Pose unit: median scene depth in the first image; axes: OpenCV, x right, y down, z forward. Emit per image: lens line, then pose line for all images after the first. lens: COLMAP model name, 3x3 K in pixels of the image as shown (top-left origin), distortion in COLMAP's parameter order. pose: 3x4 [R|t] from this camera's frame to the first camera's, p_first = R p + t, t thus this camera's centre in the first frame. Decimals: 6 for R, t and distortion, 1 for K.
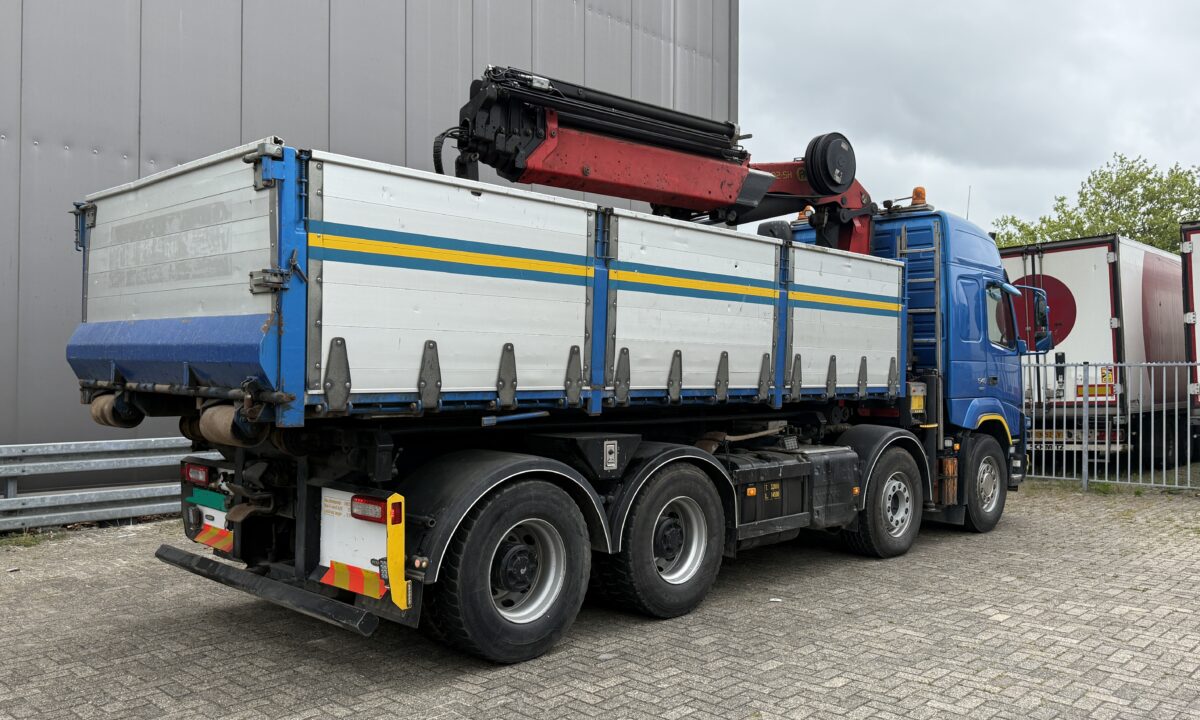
lens RADIAL K [[955.5, 0, 609.6], [0, 955.5, 361.6], [0, 0, 1]] dist [0.102479, -0.151810]
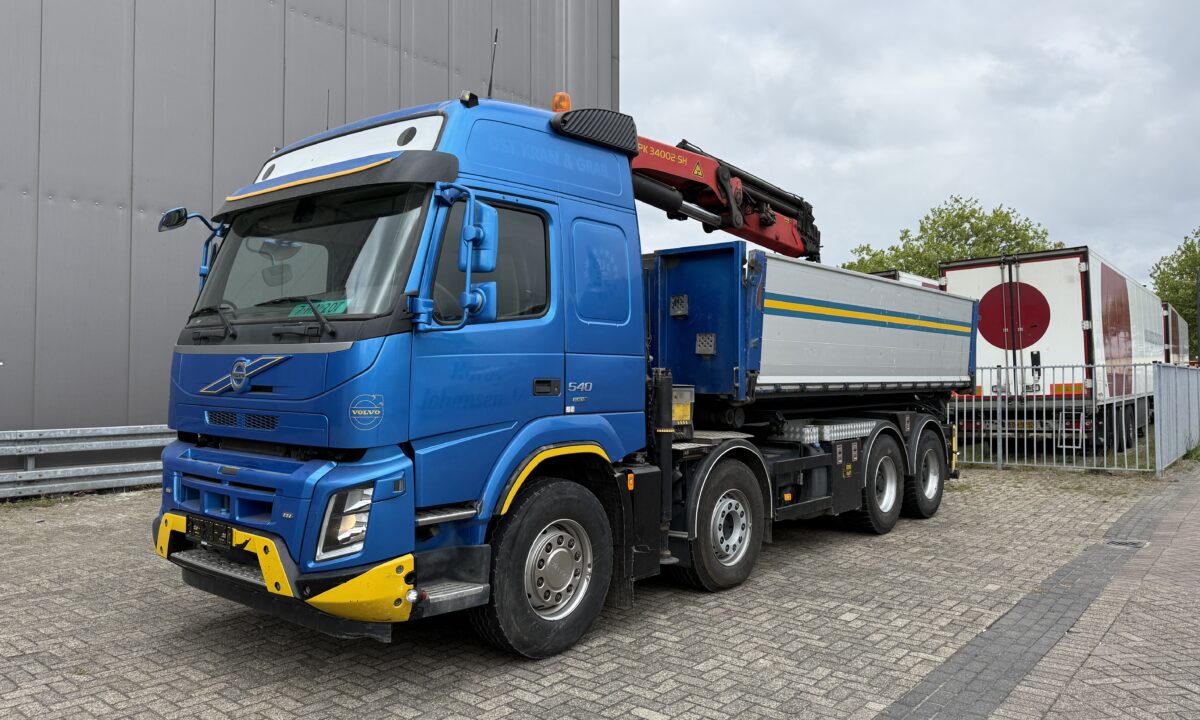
lens RADIAL K [[850.3, 0, 604.0], [0, 850.3, 358.2], [0, 0, 1]] dist [0.042461, -0.046044]
pose [[0.997251, 0.000297, 0.074101, 0.091090], [0.000396, 0.999956, -0.009343, 0.000526], [-0.074101, 0.009347, 0.997207, -0.287851]]
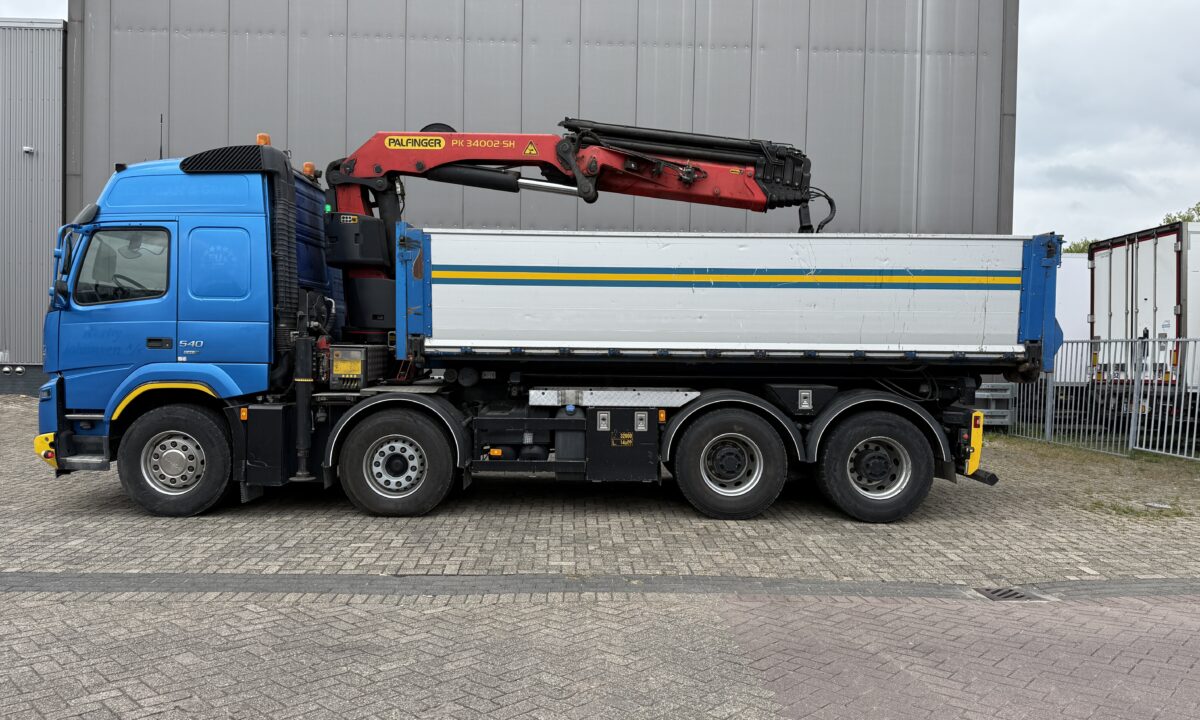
lens RADIAL K [[850.3, 0, 606.6], [0, 850.3, 364.8], [0, 0, 1]] dist [0.042461, -0.046044]
pose [[0.705179, 0.021114, -0.708714, 1.342985], [-0.001184, 0.999590, 0.028602, 0.013934], [0.709028, -0.019331, 0.704915, 0.070545]]
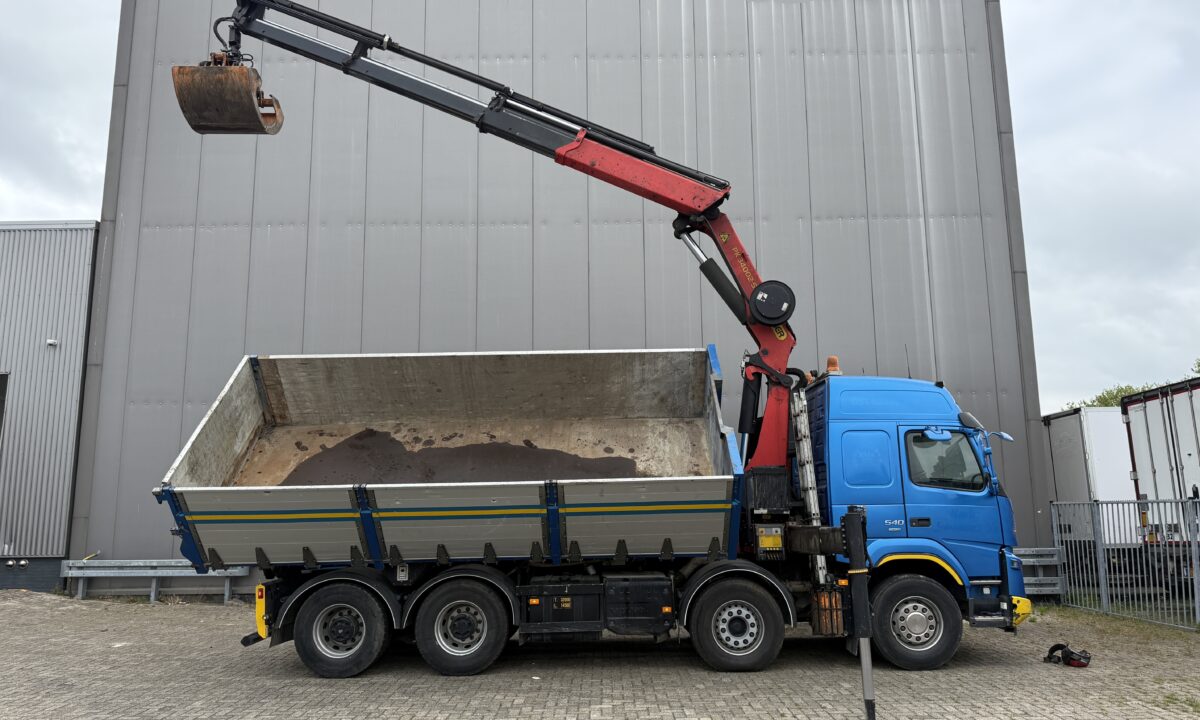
lens RADIAL K [[850.3, 0, 605.7], [0, 850.3, 363.5], [0, 0, 1]] dist [0.042461, -0.046044]
pose [[0.678441, -0.136377, -0.721886, 1.327580], [0.028622, 0.986780, -0.159521, -0.020756], [0.734097, 0.087564, 0.673375, 0.143740]]
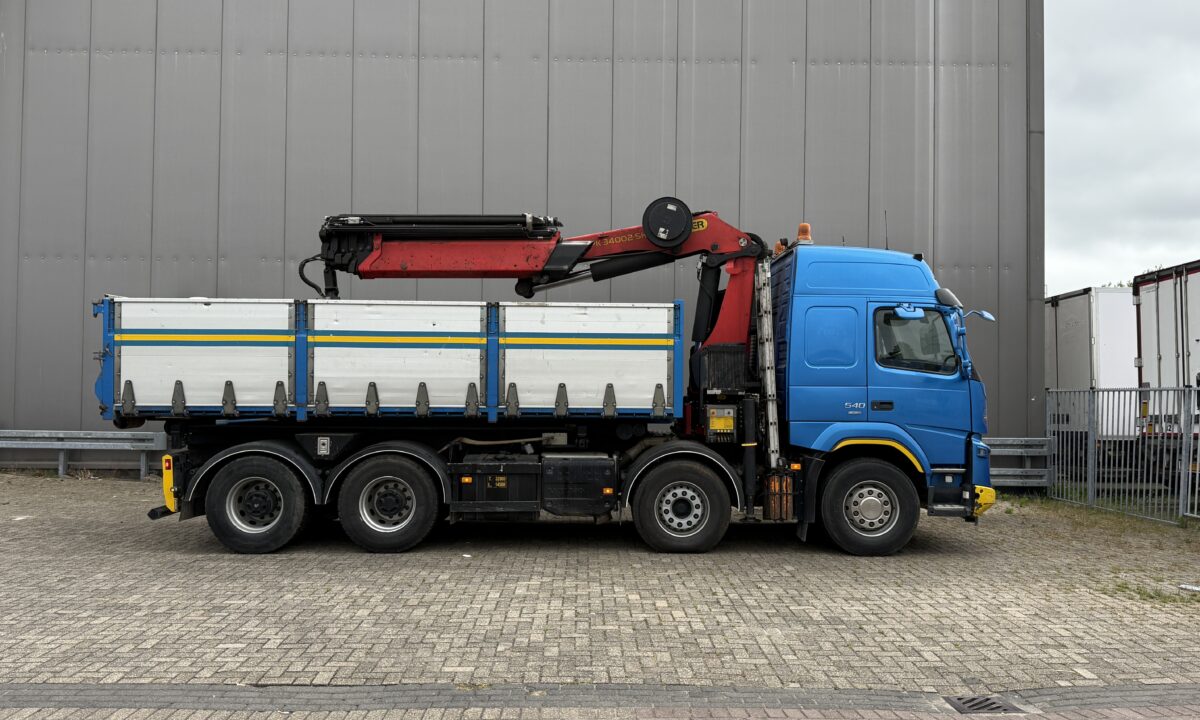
lens RADIAL K [[955.5, 0, 607.6], [0, 955.5, 366.2], [0, 0, 1]] dist [0.102479, -0.151810]
pose [[0.694825, -0.019076, -0.718925, 1.398700], [0.007242, 0.999783, -0.019530, -0.004059], [0.719142, 0.008364, 0.694813, 0.165806]]
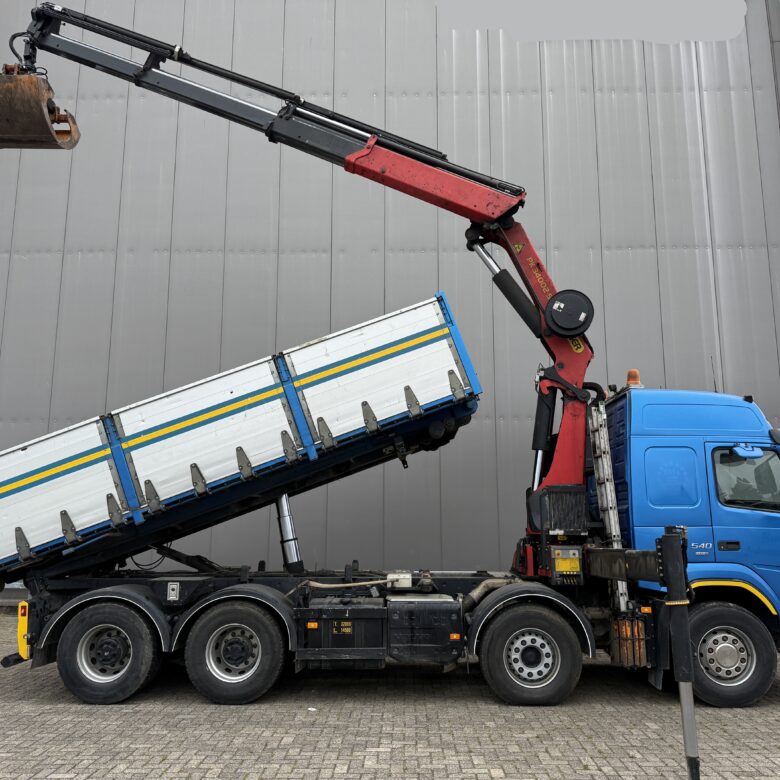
lens RADIAL K [[737.6, 0, 393.0], [0, 737.6, 393.3], [0, 0, 1]] dist [0.012641, 0.000000]
pose [[0.663557, -0.140404, -0.734832, 1.141392], [0.015992, 0.984669, -0.173699, -0.013784], [0.747954, 0.103508, 0.655630, 0.354233]]
